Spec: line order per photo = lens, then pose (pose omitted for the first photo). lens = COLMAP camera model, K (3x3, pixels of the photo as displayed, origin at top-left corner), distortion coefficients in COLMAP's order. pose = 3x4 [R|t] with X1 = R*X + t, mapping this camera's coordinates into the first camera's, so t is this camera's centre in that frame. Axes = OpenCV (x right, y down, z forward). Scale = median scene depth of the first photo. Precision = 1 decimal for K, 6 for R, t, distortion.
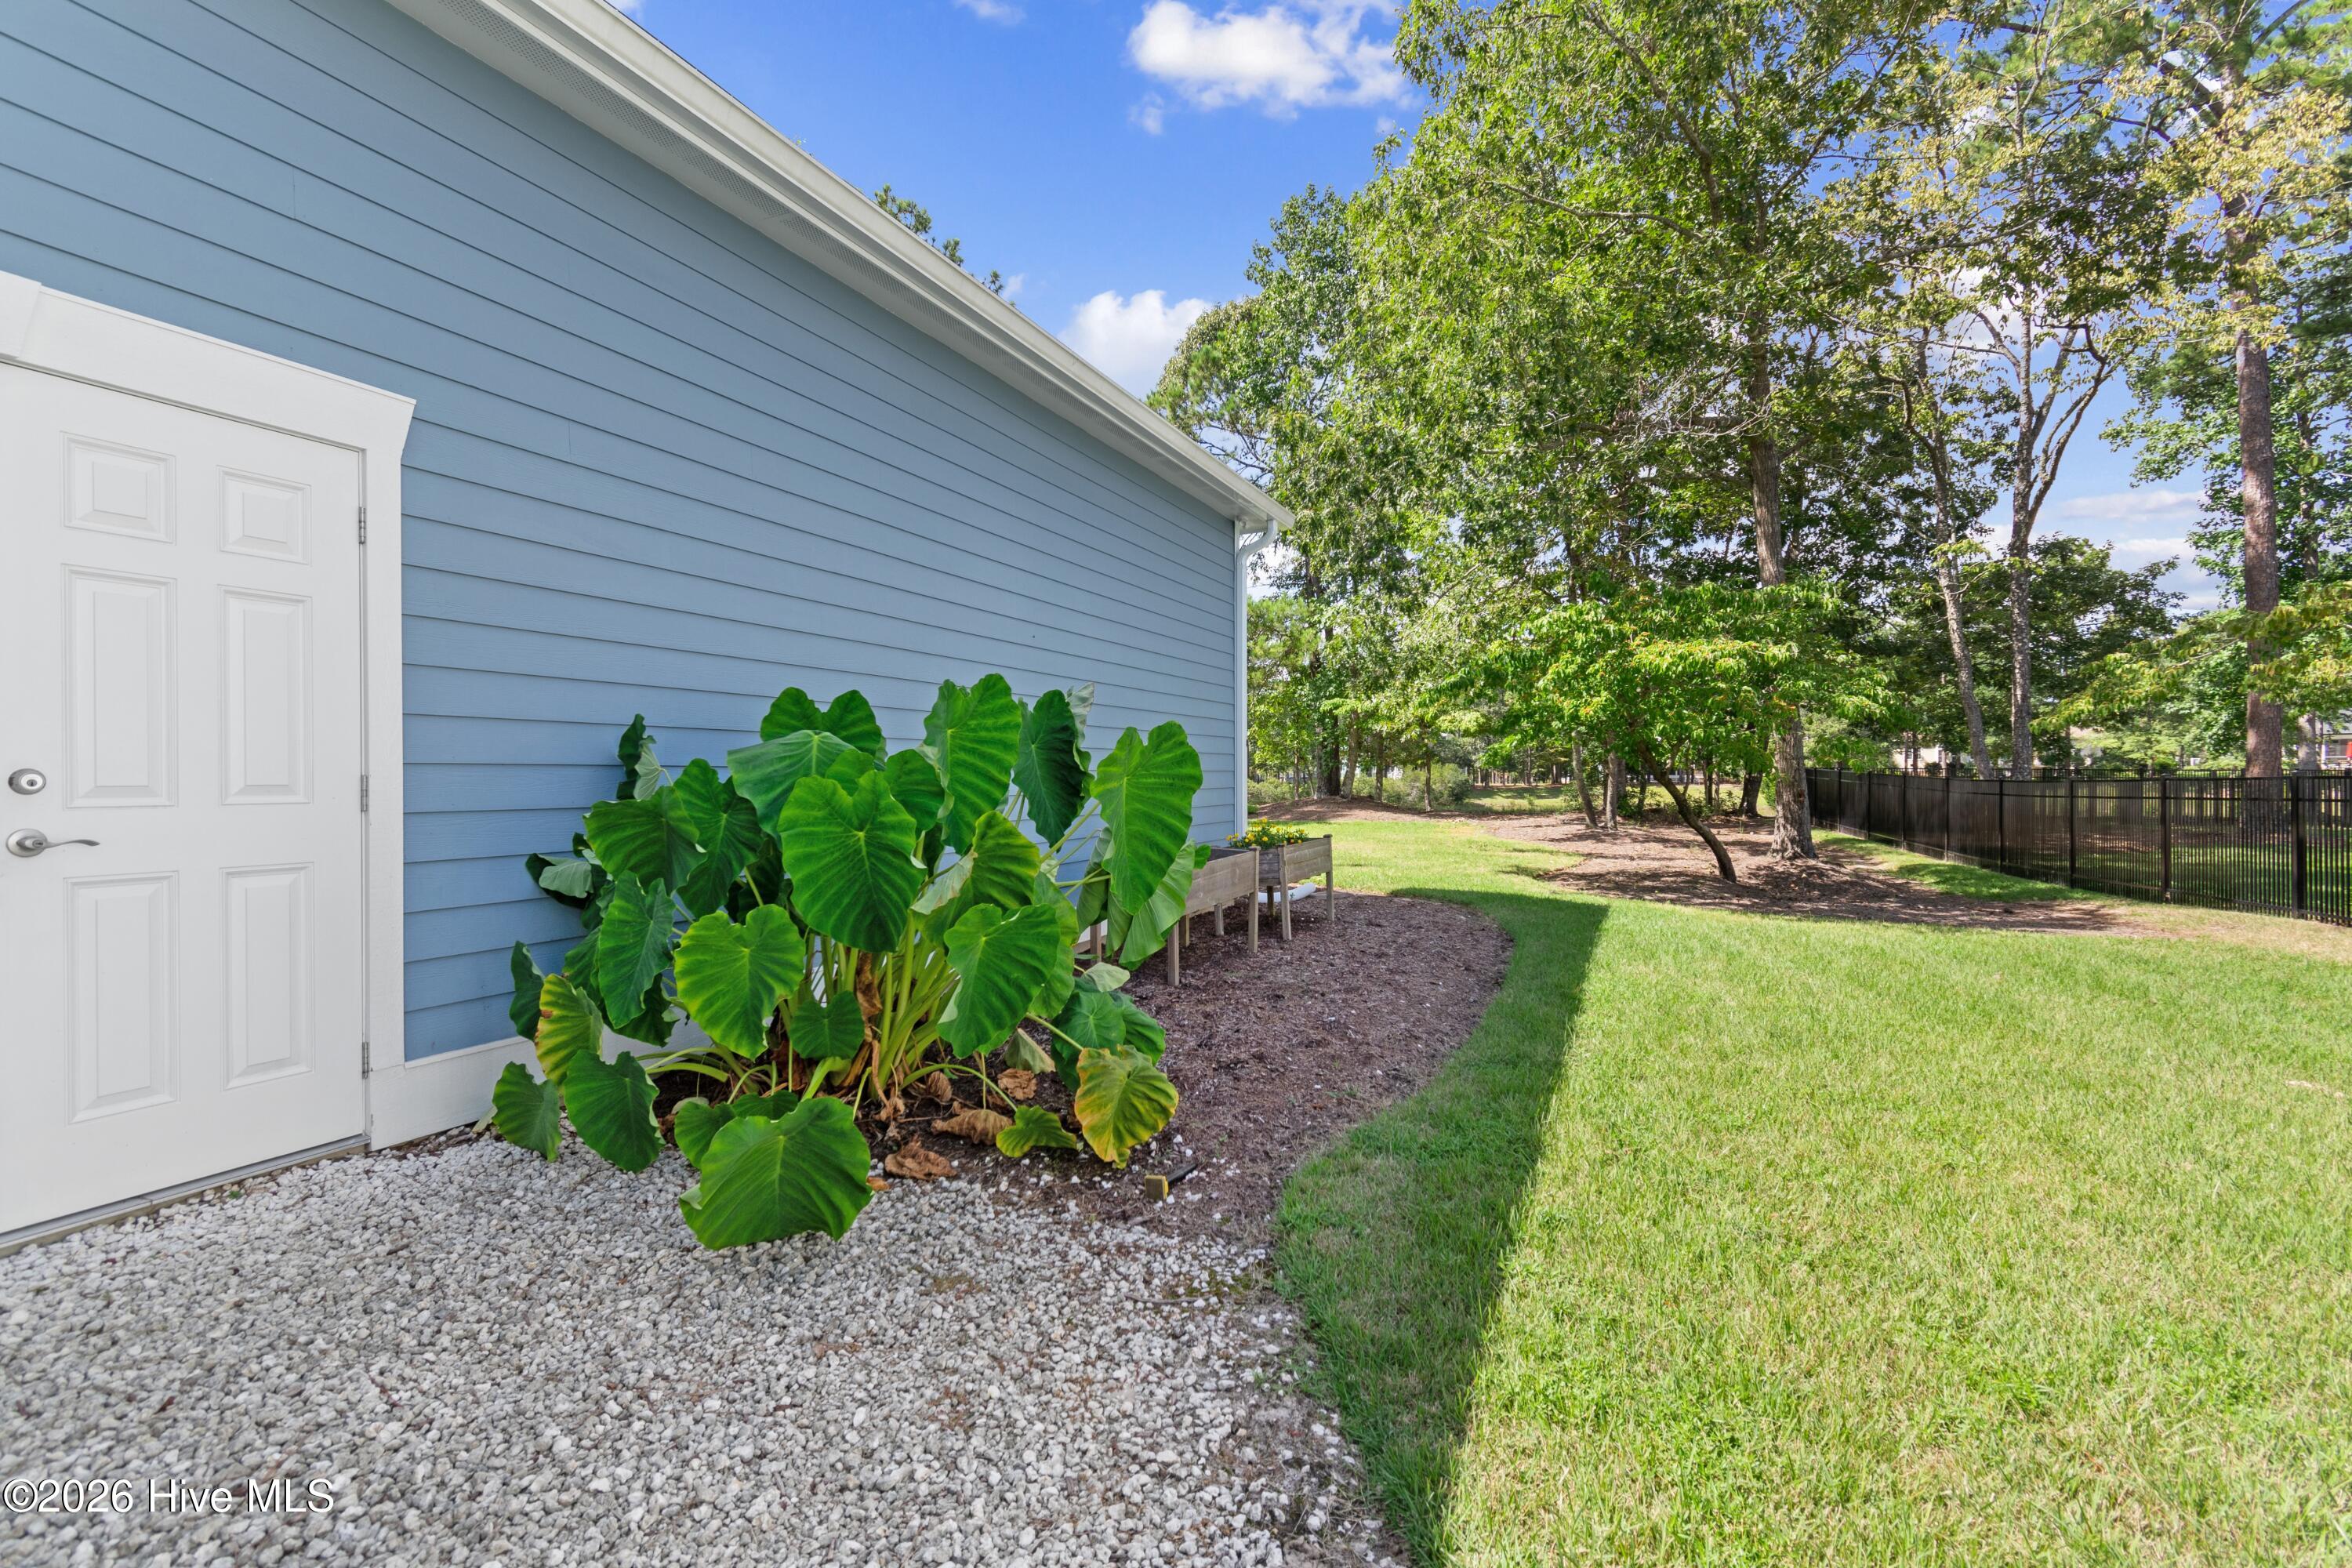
lens RADIAL K [[1033.9, 0, 1178.3], [0, 1033.9, 778.8], [0, 0, 1]] dist [0.006996, -0.003601]
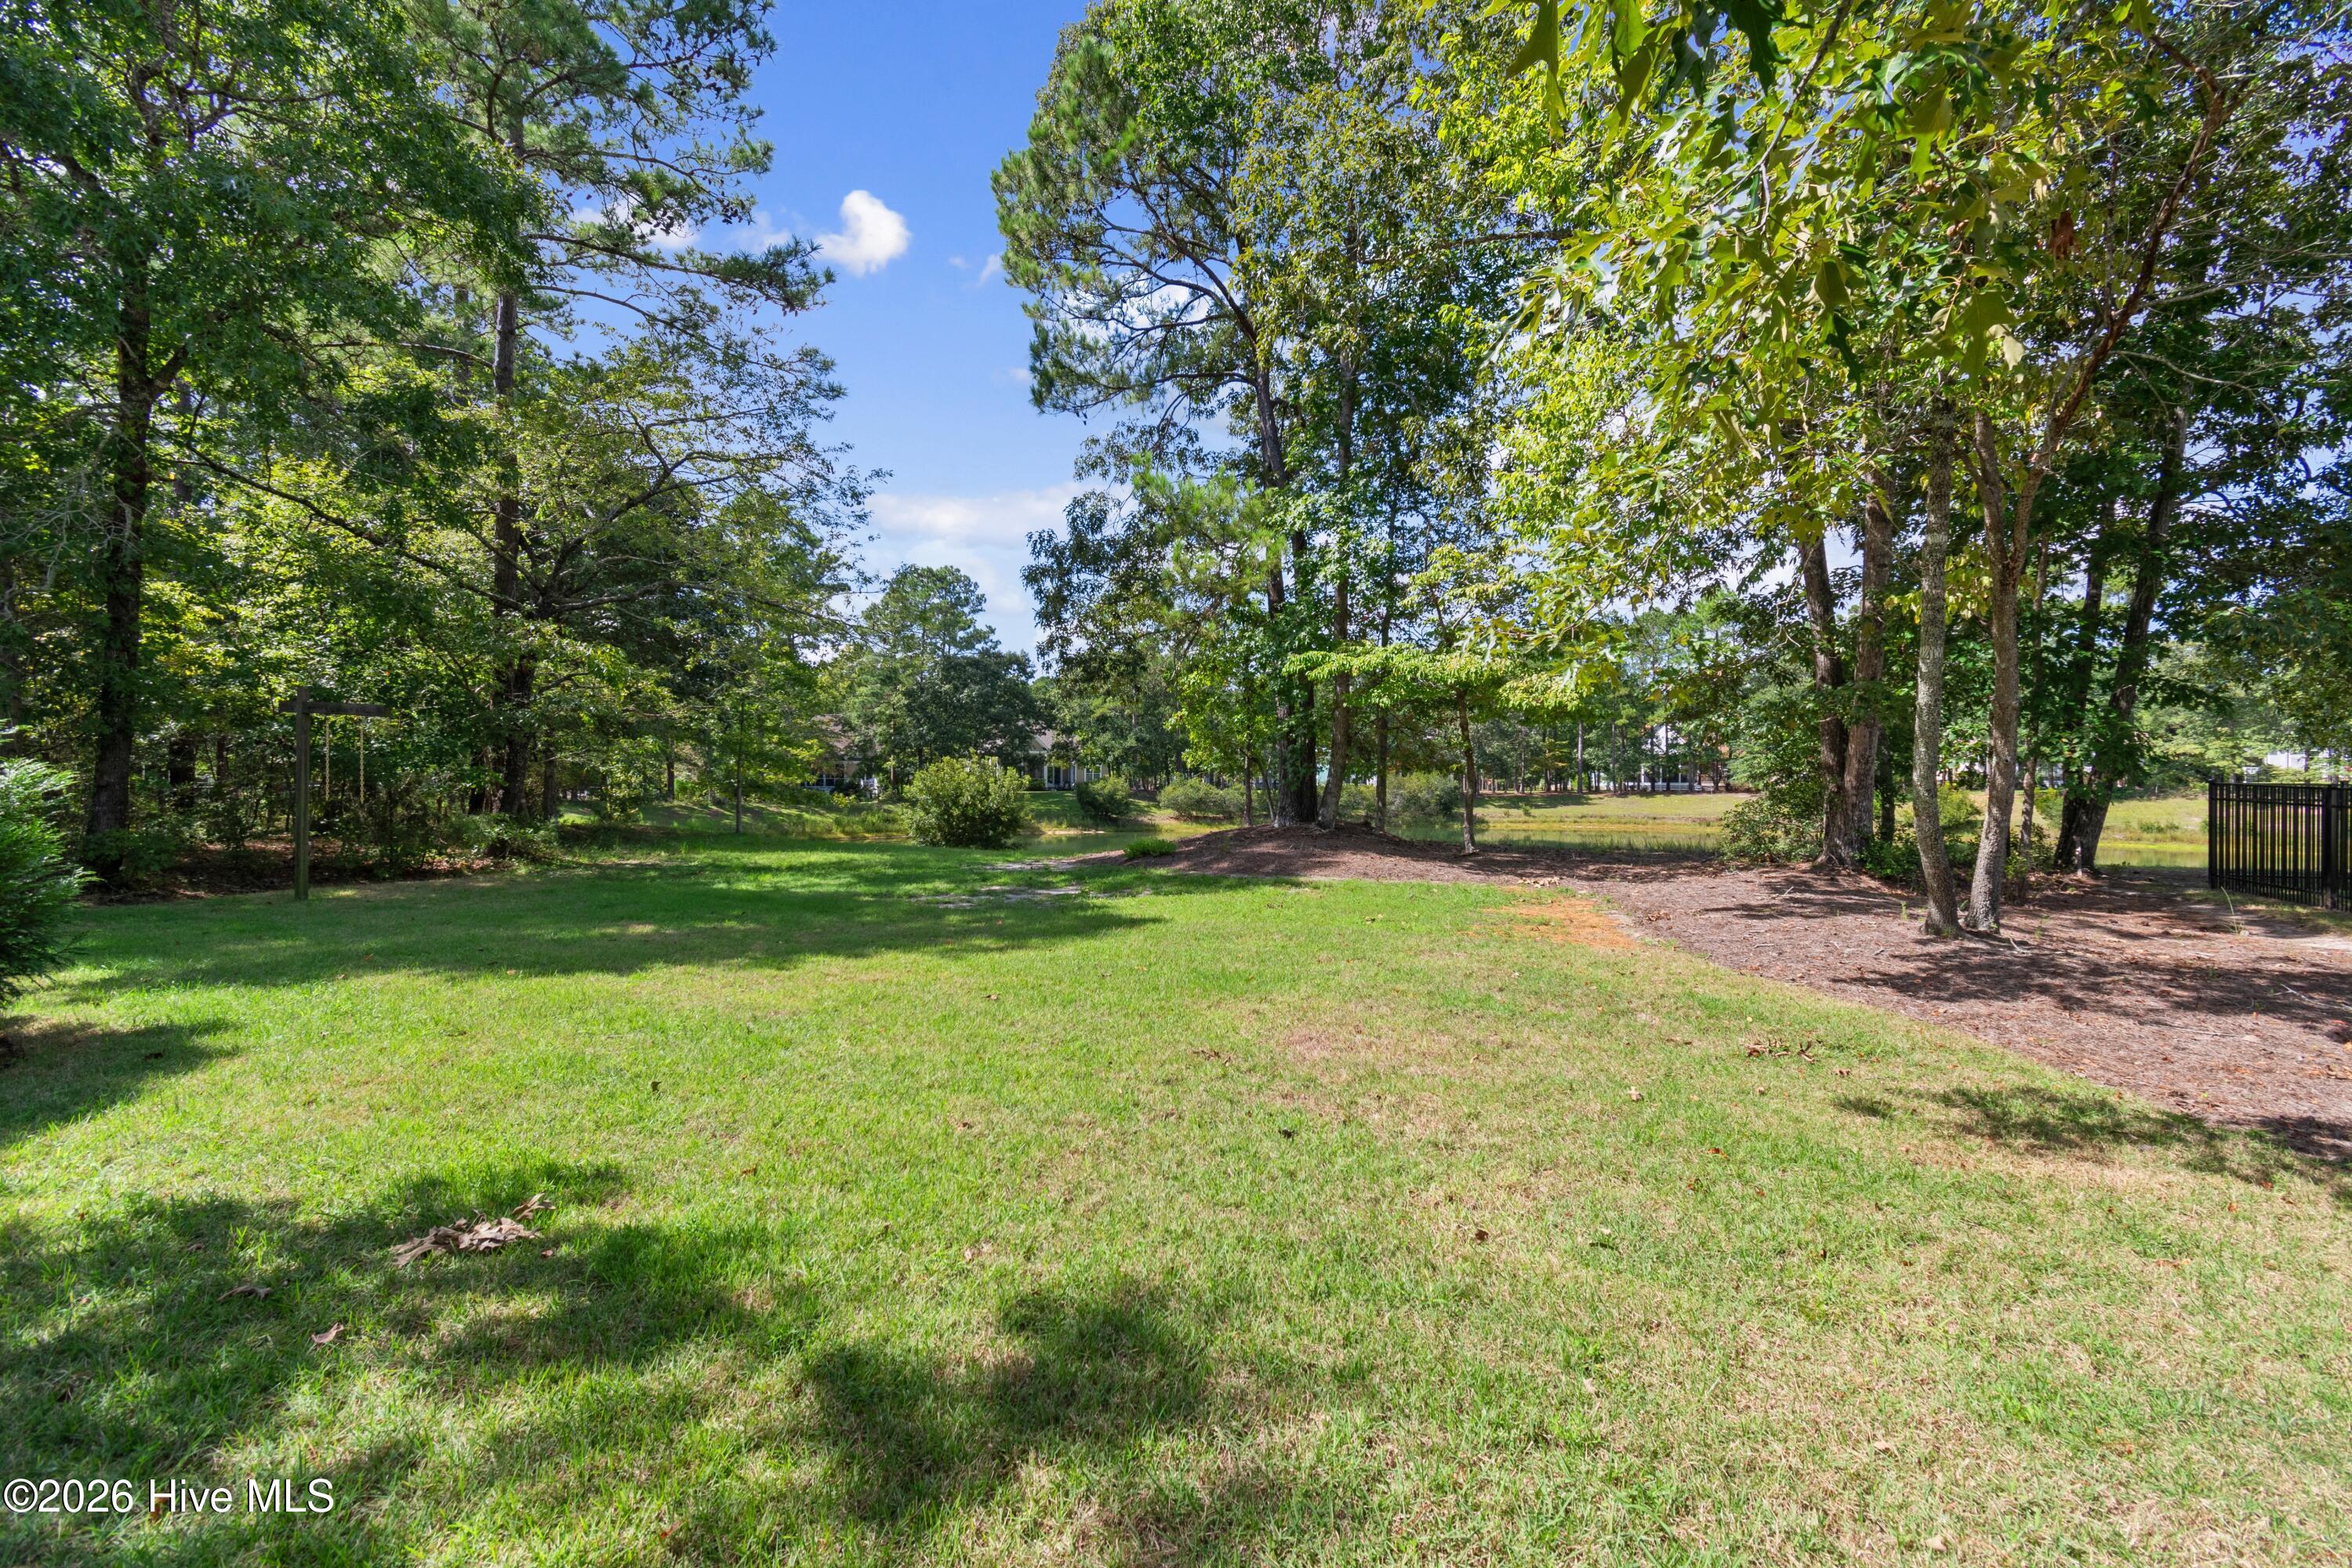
lens RADIAL K [[1033.9, 0, 1178.3], [0, 1033.9, 778.8], [0, 0, 1]] dist [0.006996, -0.003601]
pose [[0.999695, 0.005796, 0.023998, 0.065254], [-0.005722, 0.999979, -0.003178, -0.007765], [-0.024016, 0.003040, 0.999707, 0.428633]]
